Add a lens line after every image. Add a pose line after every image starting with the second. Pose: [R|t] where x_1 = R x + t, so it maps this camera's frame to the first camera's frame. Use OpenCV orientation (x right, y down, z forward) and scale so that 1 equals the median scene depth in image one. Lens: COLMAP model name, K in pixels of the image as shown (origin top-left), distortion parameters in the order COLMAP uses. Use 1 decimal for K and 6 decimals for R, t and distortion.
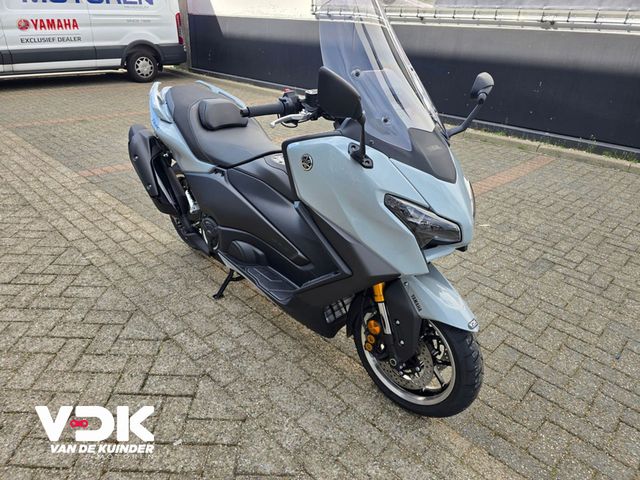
lens RADIAL K [[431.6, 0, 317.6], [0, 431.6, 235.0], [0, 0, 1]] dist [0.047730, -0.049320]
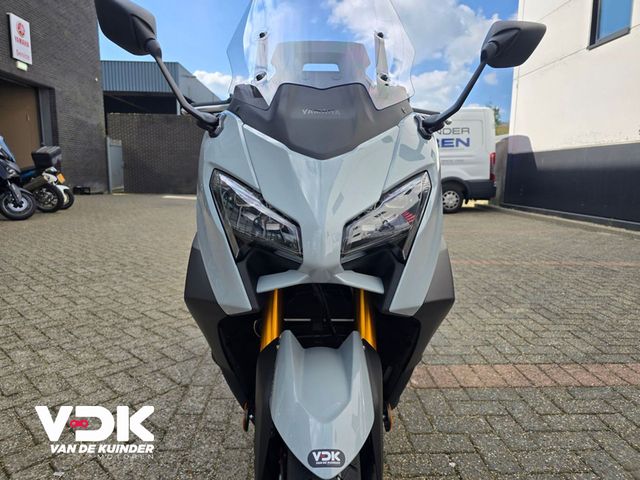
lens RADIAL K [[431.6, 0, 317.1], [0, 431.6, 235.7], [0, 0, 1]] dist [0.047730, -0.049320]
pose [[0.725292, 0.057337, -0.686049, 0.326365], [-0.276911, 0.936655, -0.214470, 0.043770], [0.630295, 0.345528, 0.695226, 0.302887]]
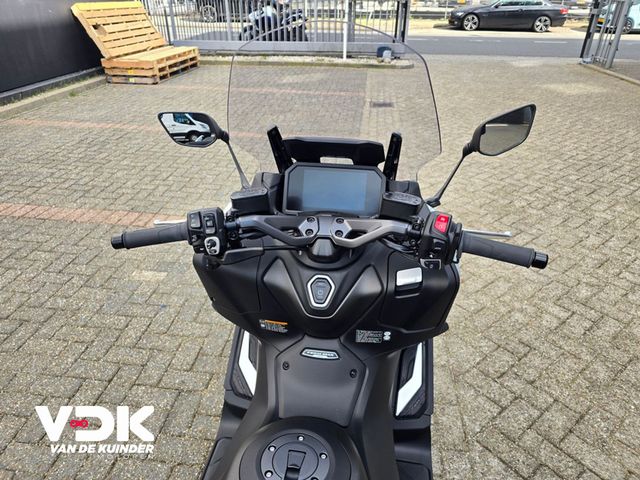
lens RADIAL K [[431.6, 0, 317.4], [0, 431.6, 230.0], [0, 0, 1]] dist [0.047730, -0.049320]
pose [[-0.612340, -0.425276, 0.666469, -0.164363], [0.312509, 0.644141, 0.698155, -0.369231], [-0.726208, 0.635786, -0.261530, 0.636016]]
